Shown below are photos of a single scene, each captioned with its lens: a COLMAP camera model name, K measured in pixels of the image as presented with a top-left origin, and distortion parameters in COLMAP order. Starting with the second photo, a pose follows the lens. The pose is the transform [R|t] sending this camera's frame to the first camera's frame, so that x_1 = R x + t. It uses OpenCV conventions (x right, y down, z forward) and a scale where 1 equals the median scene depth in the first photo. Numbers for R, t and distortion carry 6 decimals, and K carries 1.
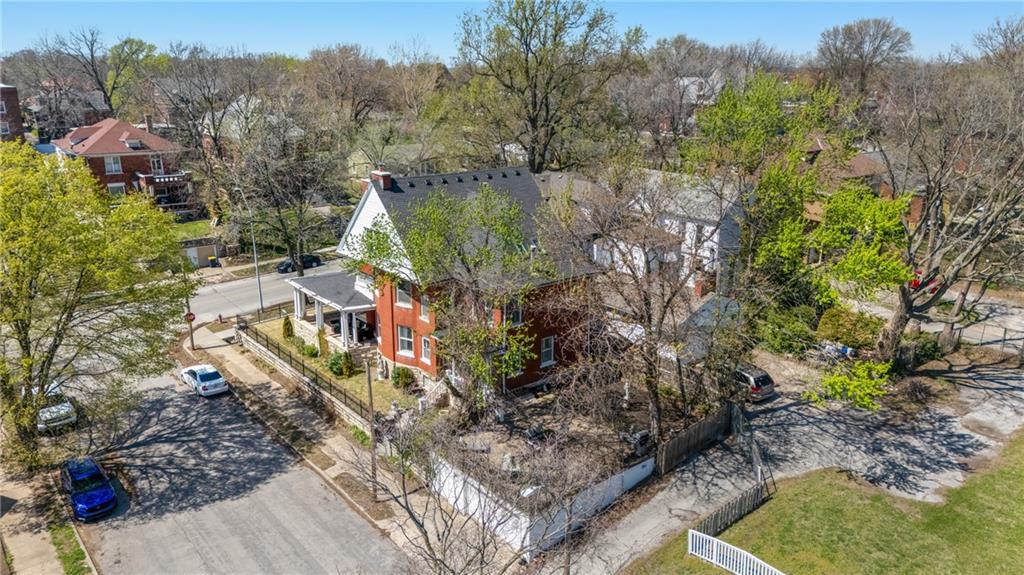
lens RADIAL K [[747.4, 0, 512.0], [0, 747.4, 287.5], [0, 0, 1]] dist [0.046213, -0.044349]
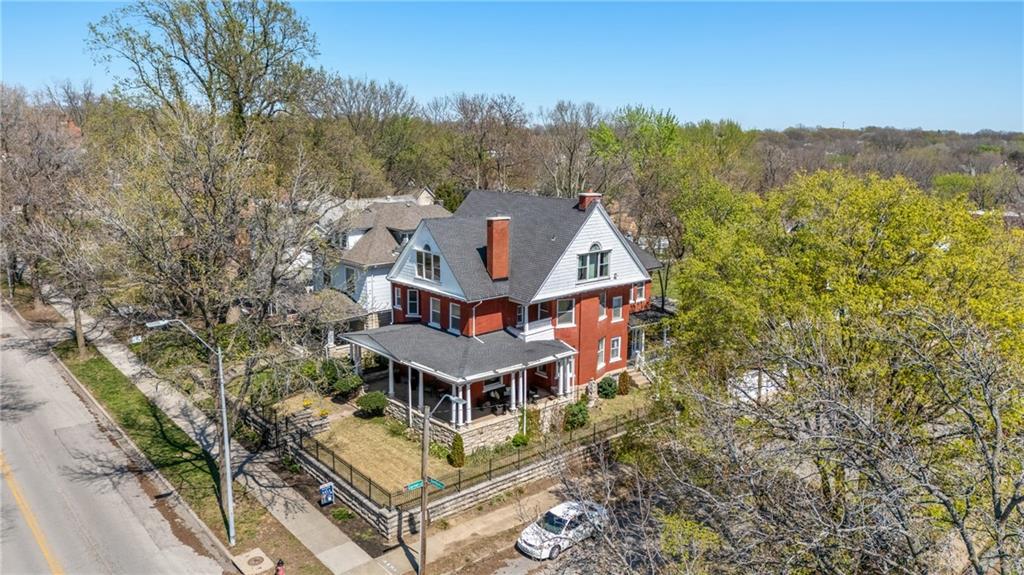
lens RADIAL K [[747.4, 0, 512.0], [0, 747.4, 287.5], [0, 0, 1]] dist [0.046213, -0.044349]
pose [[-0.033945, -0.200665, 0.979072, -1.126847], [0.269874, 0.941404, 0.202301, -0.254647], [-0.962297, 0.271093, 0.022199, 1.068734]]
